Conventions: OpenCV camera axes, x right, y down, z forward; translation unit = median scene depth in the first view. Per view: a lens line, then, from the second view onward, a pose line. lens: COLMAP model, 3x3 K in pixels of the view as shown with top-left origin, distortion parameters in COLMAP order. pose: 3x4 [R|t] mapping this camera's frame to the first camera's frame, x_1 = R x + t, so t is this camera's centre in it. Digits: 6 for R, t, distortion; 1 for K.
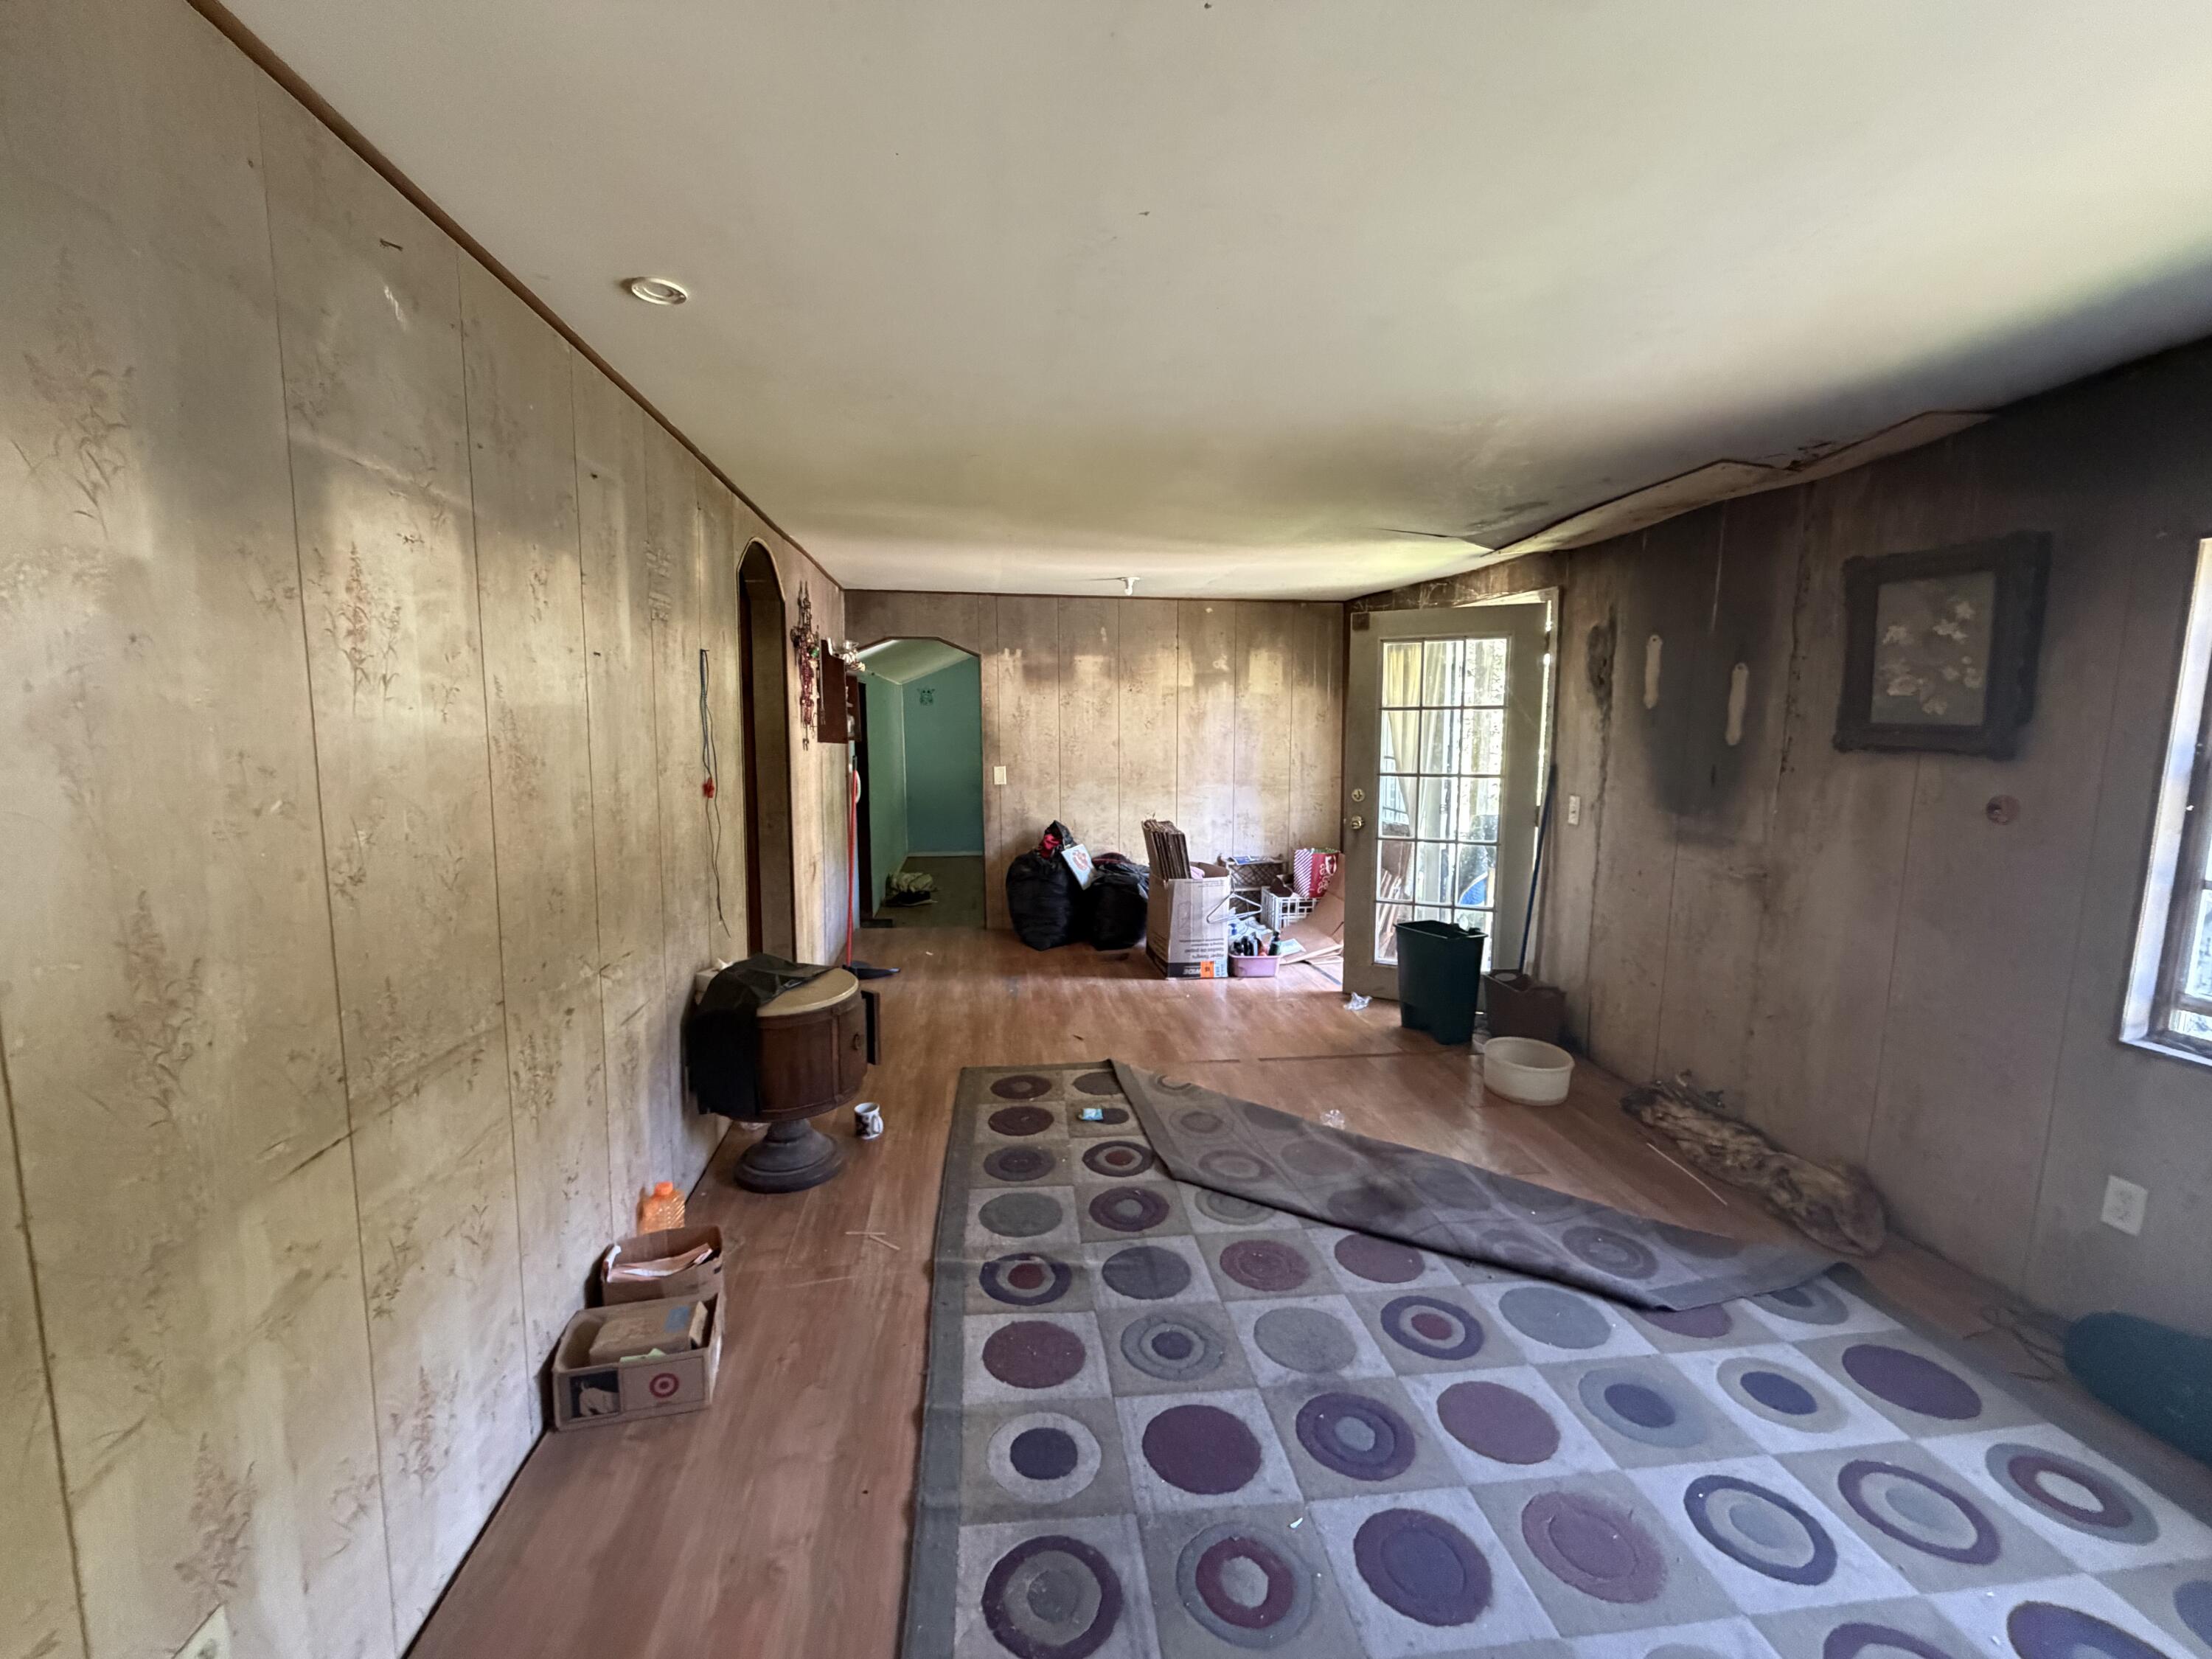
lens RADIAL K [[891.7, 0, 1097.8], [0, 891.7, 824.7], [0, 0, 1]] dist [0.004265, -0.000336]
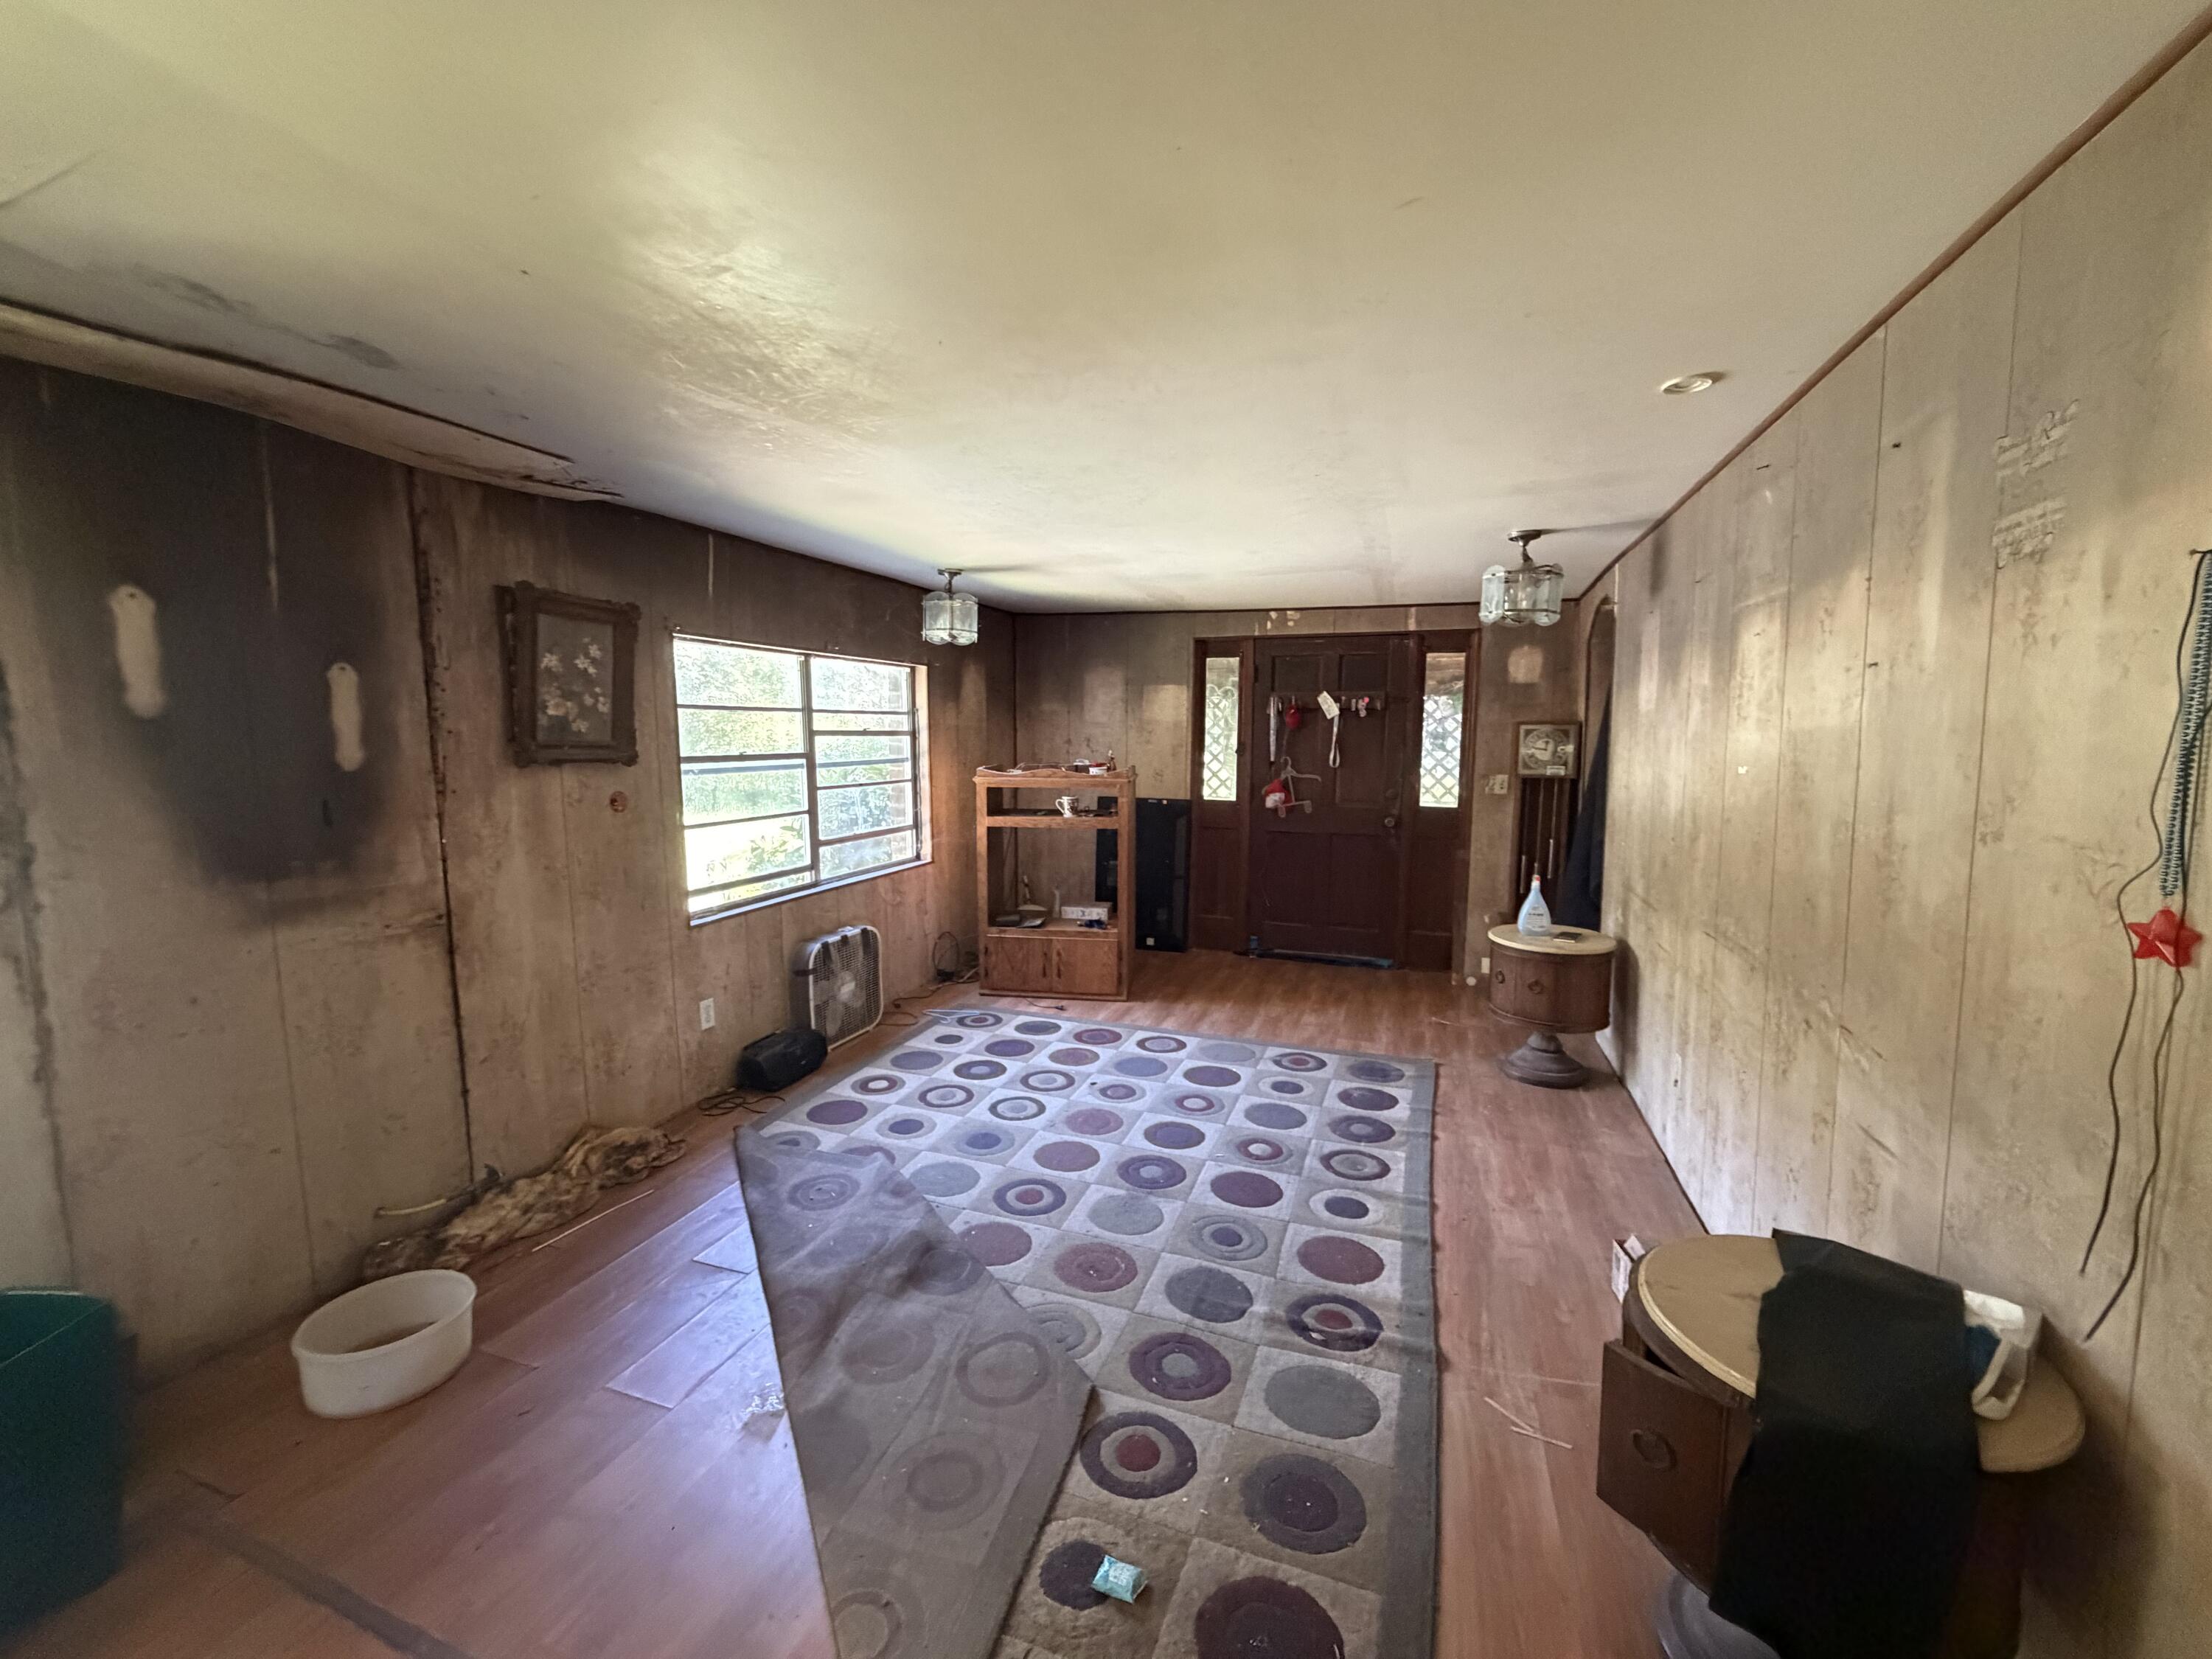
lens RADIAL K [[891.7, 0, 1095.3], [0, 891.7, 823.1], [0, 0, 1]] dist [0.004265, -0.000336]
pose [[-0.889143, -0.048856, 0.455014, -0.272539], [0.050978, 0.977522, 0.204575, -0.232074], [-0.454781, 0.205093, -0.866667, 1.901975]]
